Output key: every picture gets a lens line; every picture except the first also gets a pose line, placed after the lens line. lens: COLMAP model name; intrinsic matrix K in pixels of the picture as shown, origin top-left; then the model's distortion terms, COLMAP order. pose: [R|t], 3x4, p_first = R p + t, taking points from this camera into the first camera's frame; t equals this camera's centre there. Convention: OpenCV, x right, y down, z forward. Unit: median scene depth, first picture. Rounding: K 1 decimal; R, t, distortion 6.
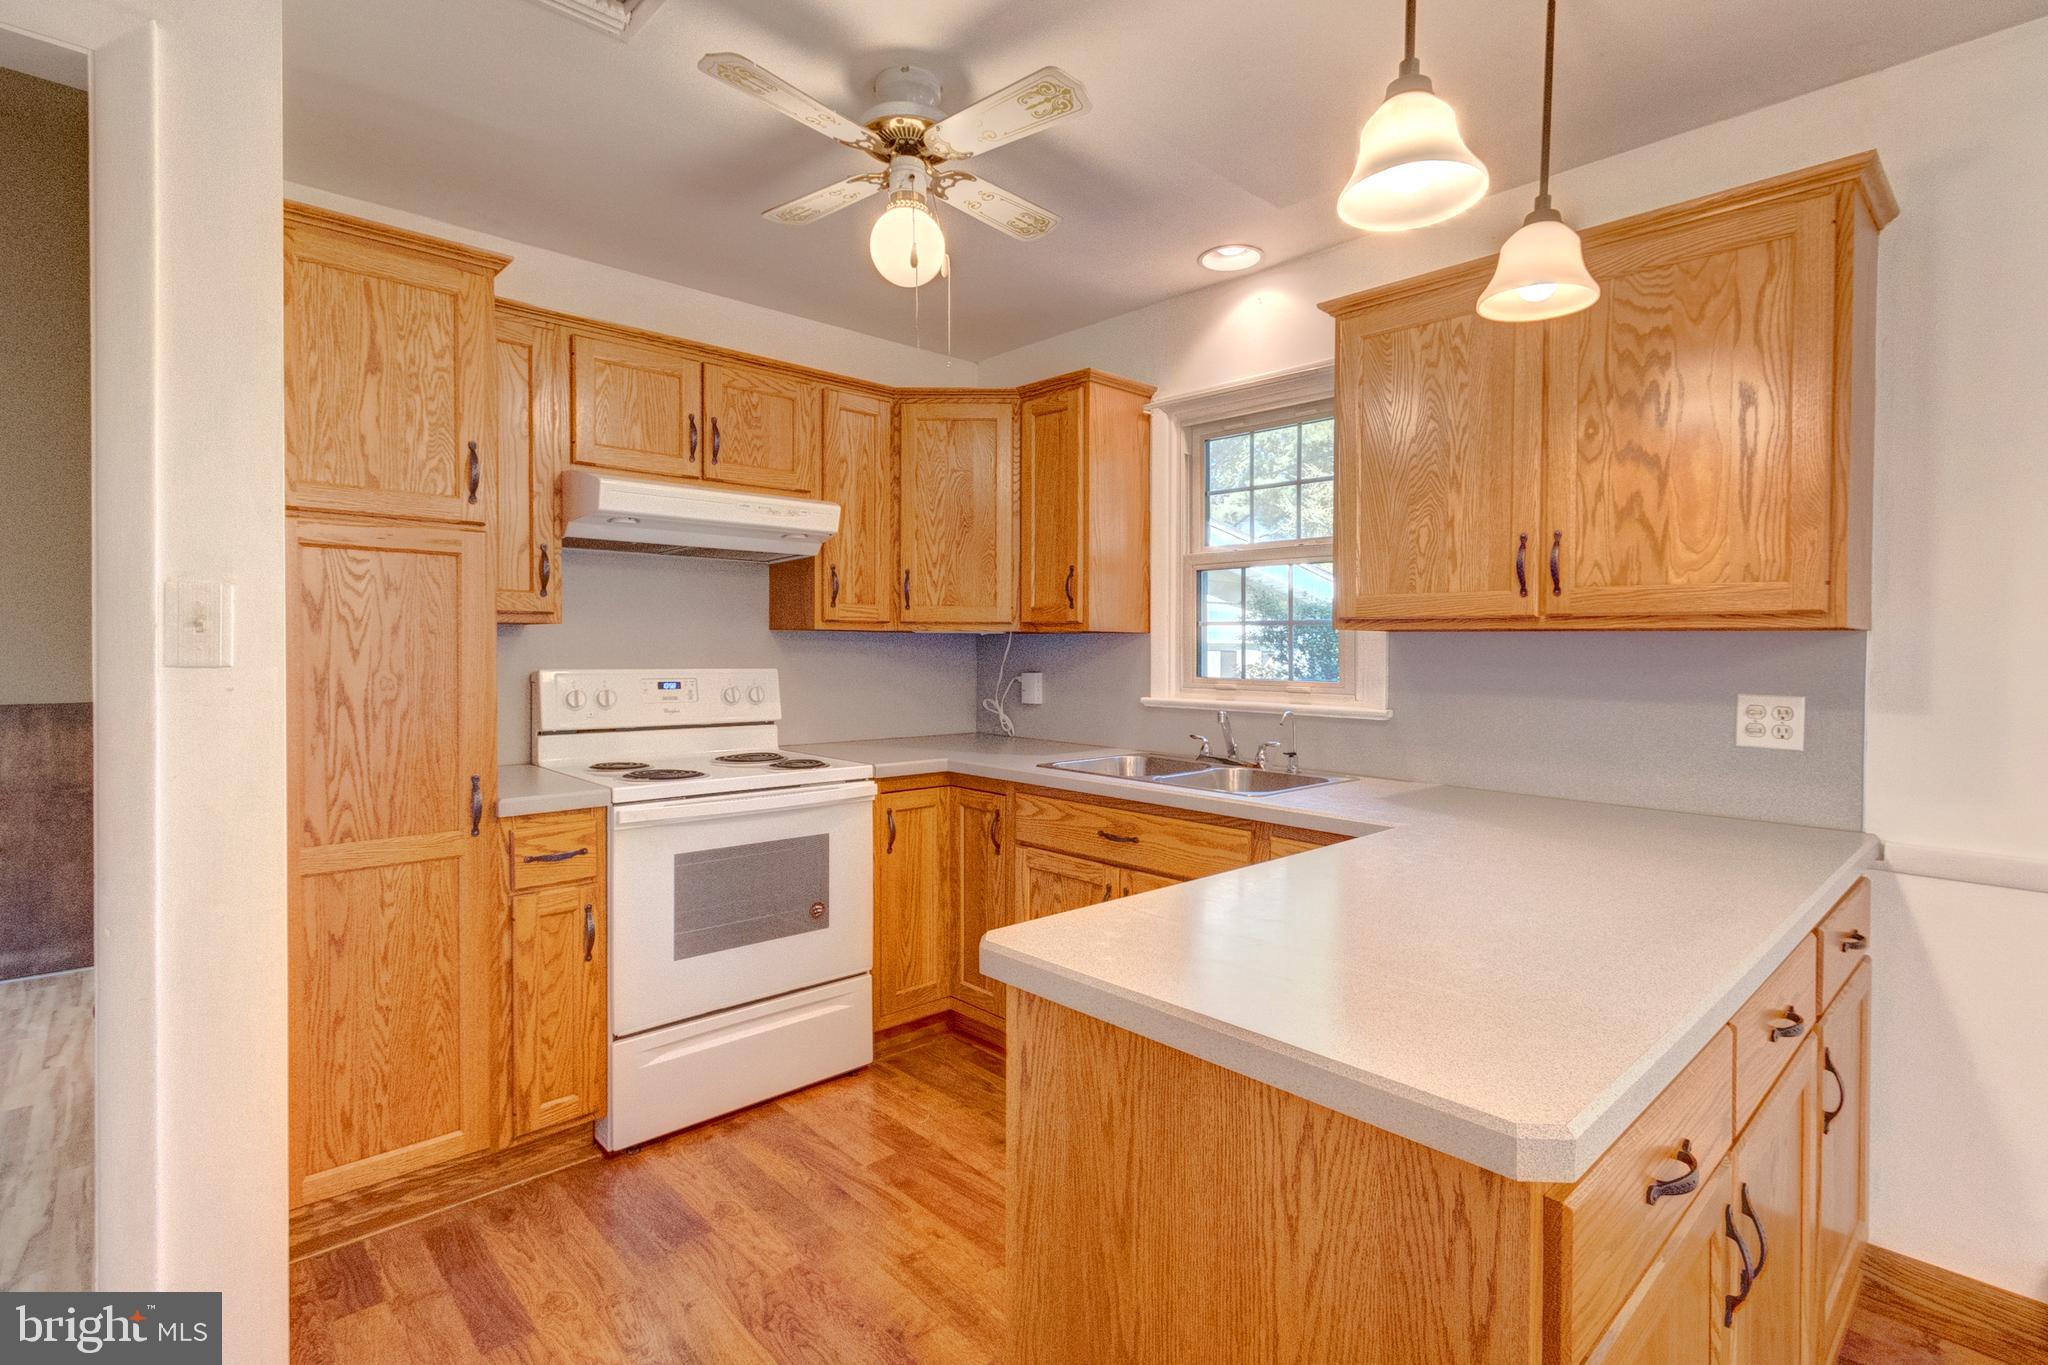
lens RADIAL K [[967.0, 0, 1063.3], [0, 967.0, 714.4], [0, 0, 1]] dist [-0.001398, -0.000683]
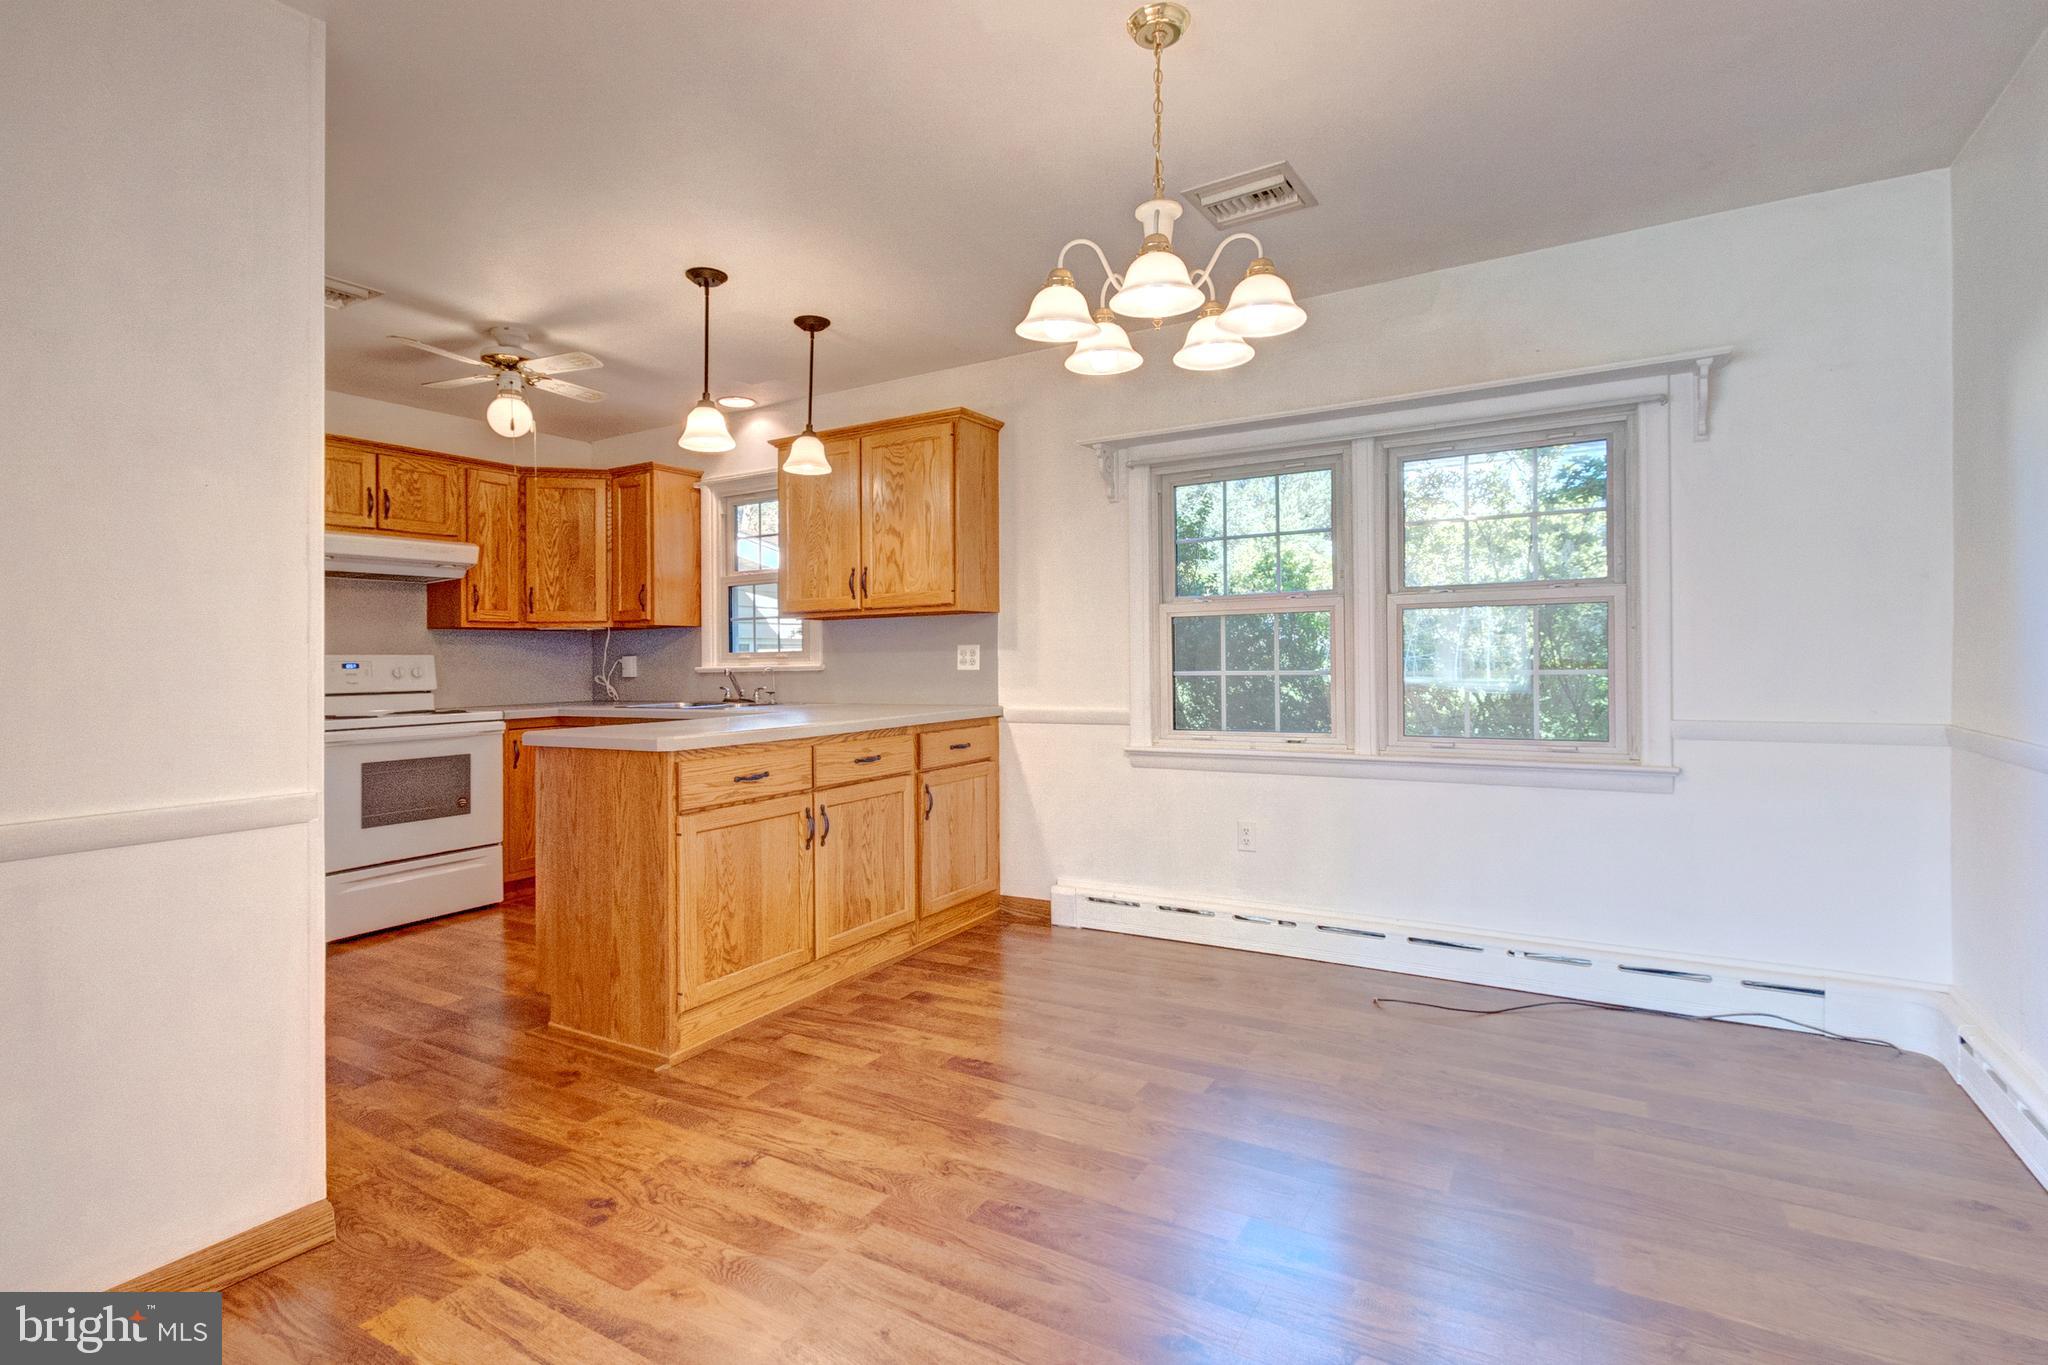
lens RADIAL K [[956.6, 0, 1023.8], [0, 956.6, 661.5], [0, 0, 1]] dist [0.000883, -0.000006]
pose [[0.964782, -0.025783, 0.261785, 0.203775], [0.043663, 0.997076, -0.062715, 0.101140], [-0.259402, 0.071937, 0.963086, -0.682263]]
